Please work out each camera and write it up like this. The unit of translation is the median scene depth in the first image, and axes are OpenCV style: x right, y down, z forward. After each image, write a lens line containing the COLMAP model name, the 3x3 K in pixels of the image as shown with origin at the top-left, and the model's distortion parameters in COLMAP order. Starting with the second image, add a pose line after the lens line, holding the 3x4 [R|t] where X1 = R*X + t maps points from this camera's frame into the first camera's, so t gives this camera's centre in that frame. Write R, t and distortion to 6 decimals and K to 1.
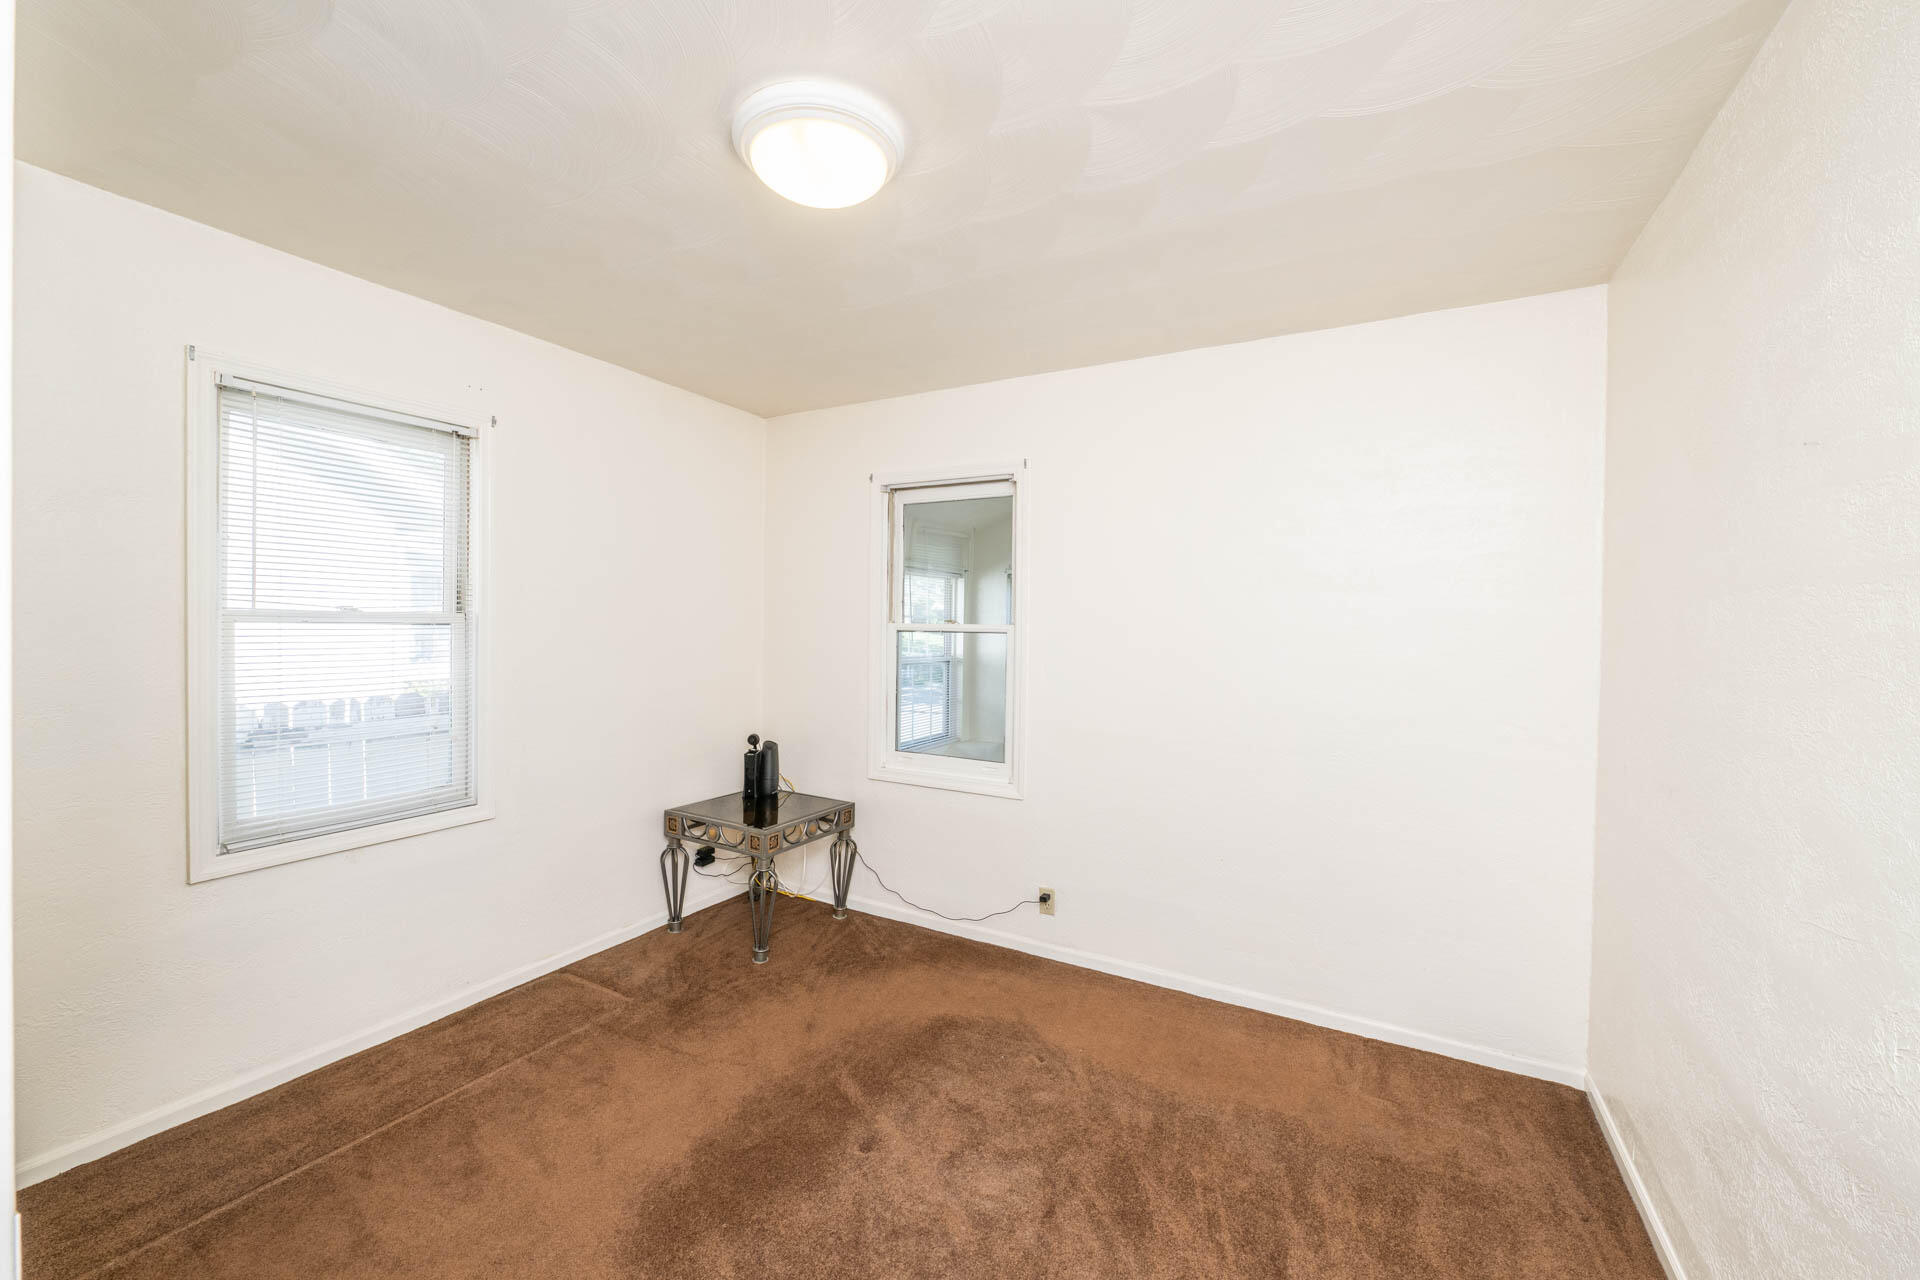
lens RADIAL K [[747.9, 0, 955.7], [0, 747.9, 634.8], [0, 0, 1]] dist [-0.001025, -0.000575]
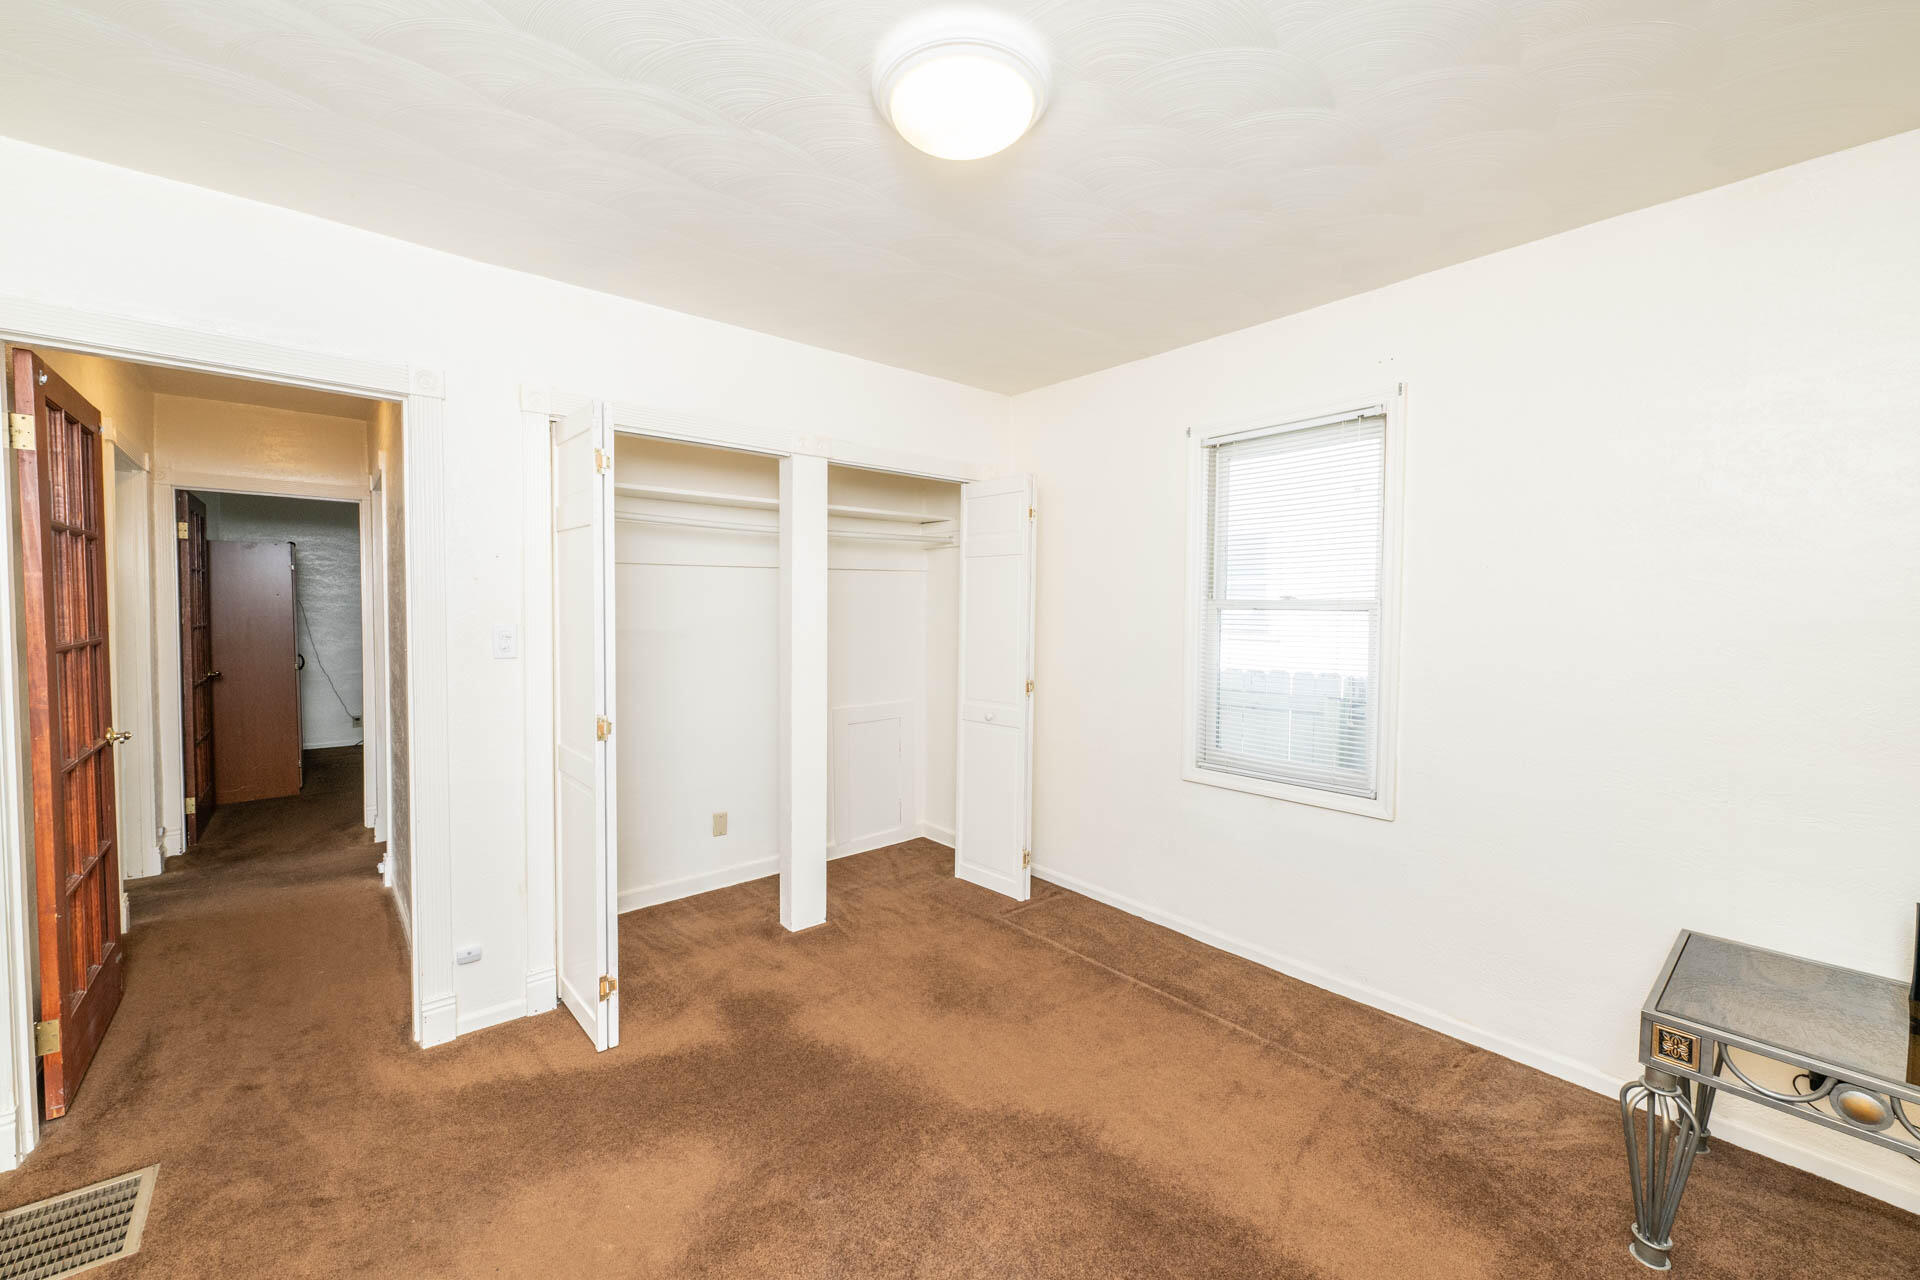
lens RADIAL K [[747.9, 0, 954.8], [0, 747.9, 633.7], [0, 0, 1]] dist [-0.001025, -0.000575]
pose [[-0.349368, 0.015807, -0.936852, 0.480663], [-0.024392, 0.999365, 0.025958, 0.004518], [0.936668, 0.031921, -0.348761, 0.905545]]
